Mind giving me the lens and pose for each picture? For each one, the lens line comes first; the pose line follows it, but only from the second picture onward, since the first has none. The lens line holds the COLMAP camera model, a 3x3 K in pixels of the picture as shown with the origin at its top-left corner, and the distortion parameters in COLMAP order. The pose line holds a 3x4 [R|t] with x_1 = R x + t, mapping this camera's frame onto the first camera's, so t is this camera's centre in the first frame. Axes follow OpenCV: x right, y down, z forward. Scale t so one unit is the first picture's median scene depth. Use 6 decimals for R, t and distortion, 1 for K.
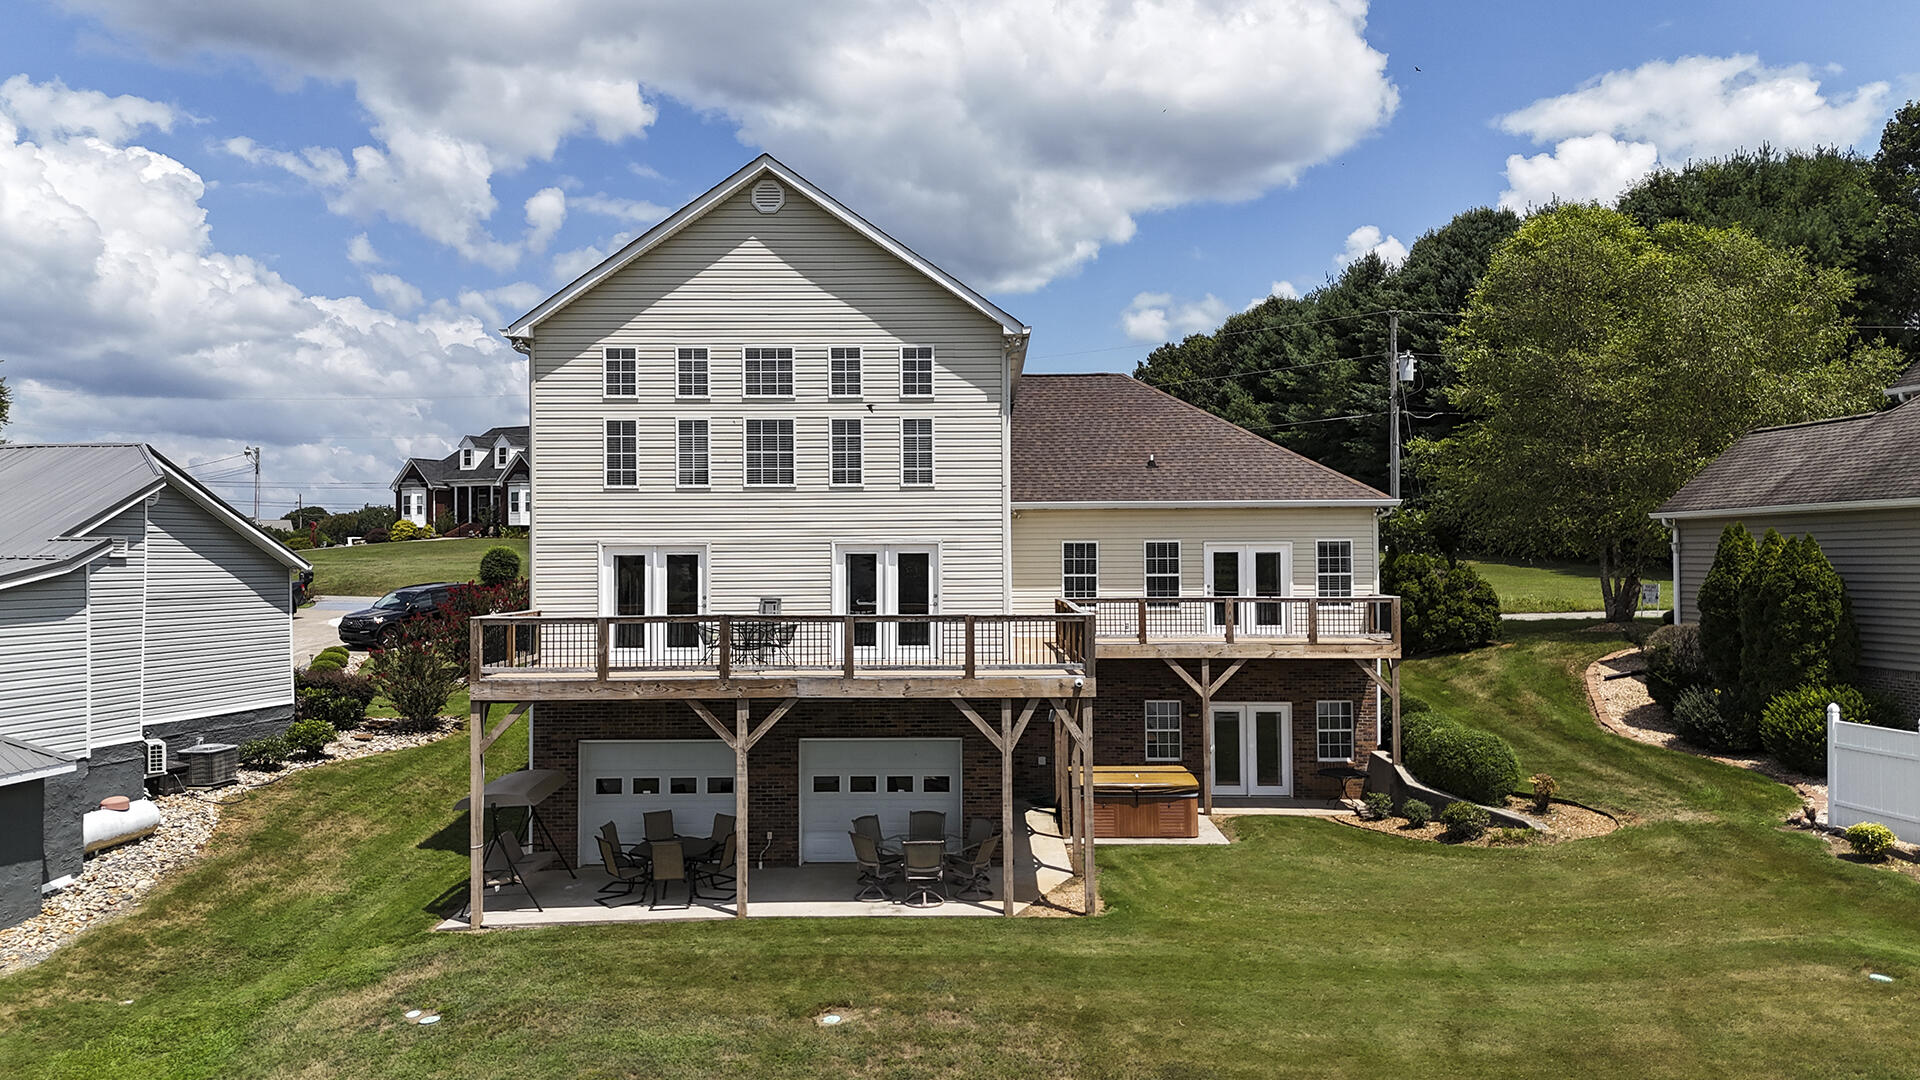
lens RADIAL K [[1409.5, 0, 984.8], [0, 1409.5, 541.6], [0, 0, 1]] dist [0.059429, -0.004561]
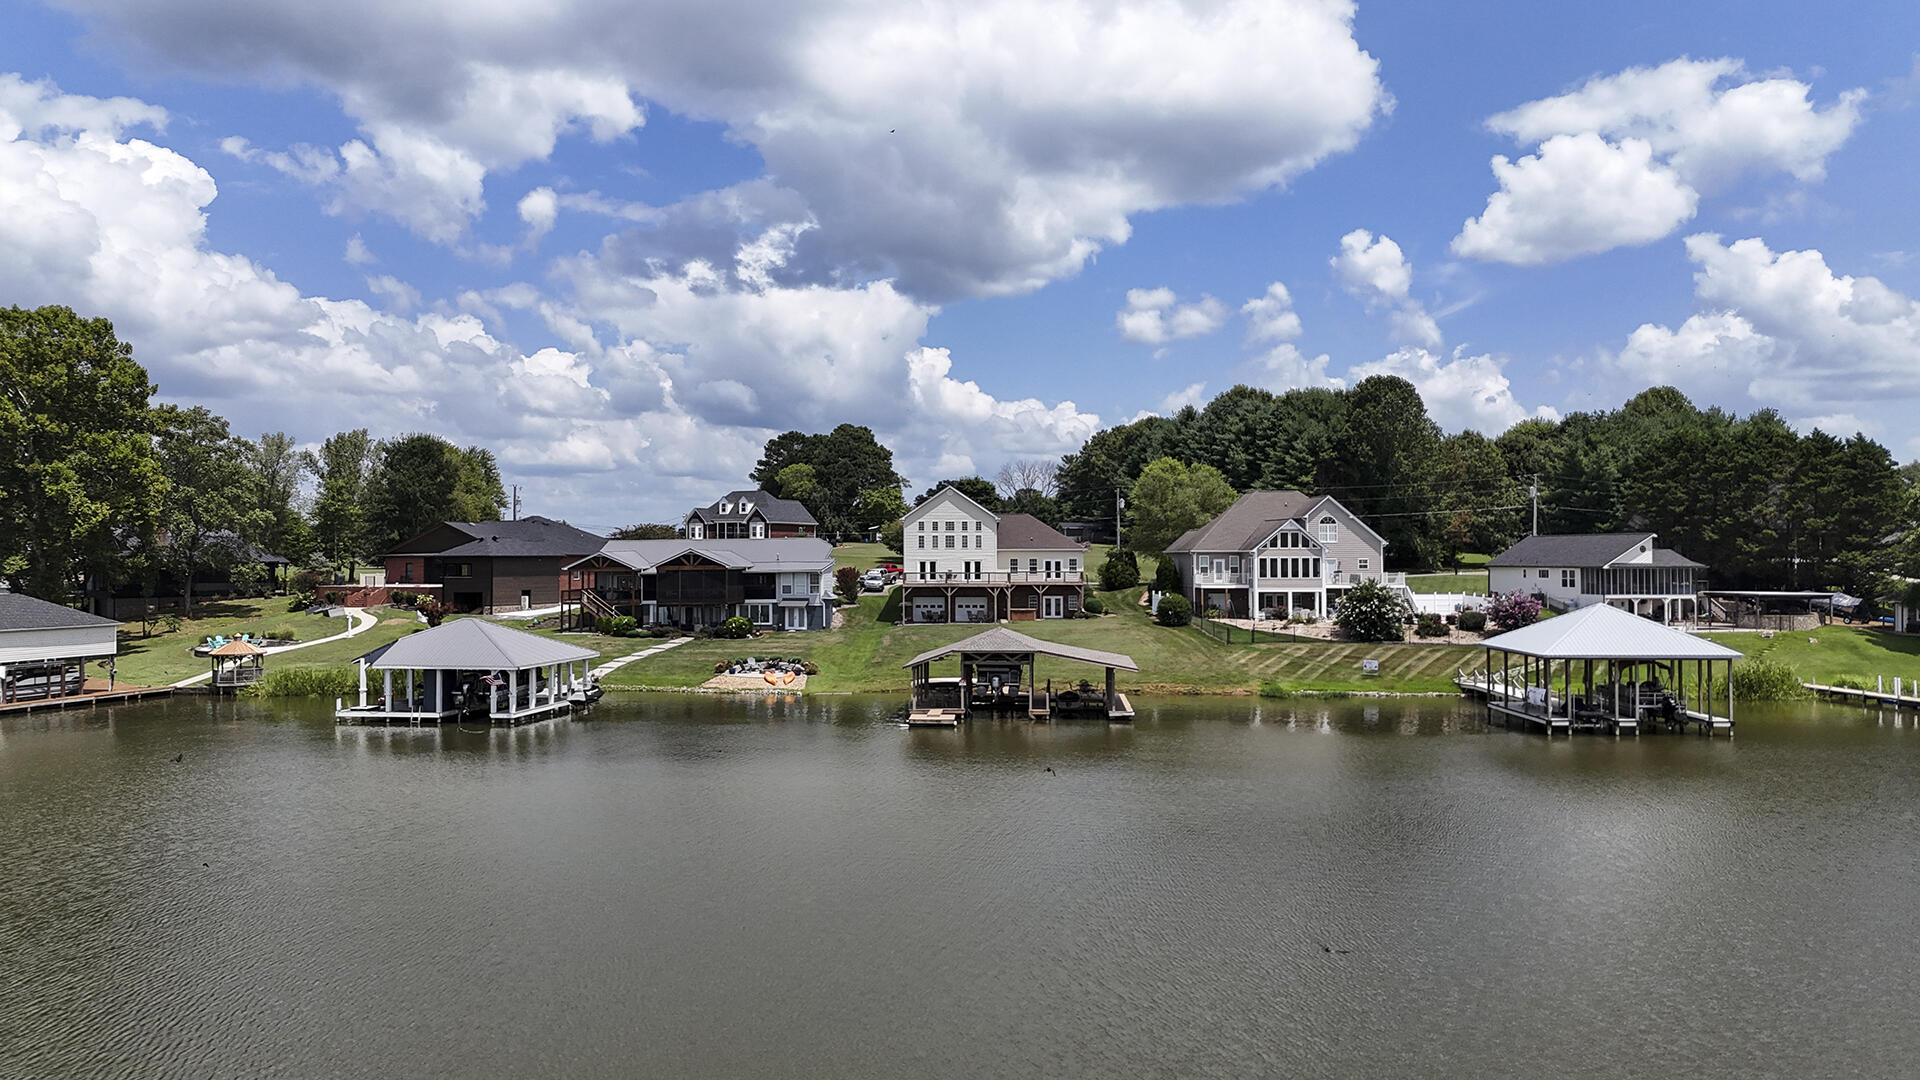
lens RADIAL K [[1410.0, 0, 960.0], [0, 1410.0, 540.0], [0, 0, 1]] dist [0.092342, -0.091595]
pose [[0.999952, 0.003794, -0.009078, -0.068856], [-0.003786, 0.999992, 0.000898, -0.074131], [0.009081, -0.000864, 0.999958, -4.125149]]
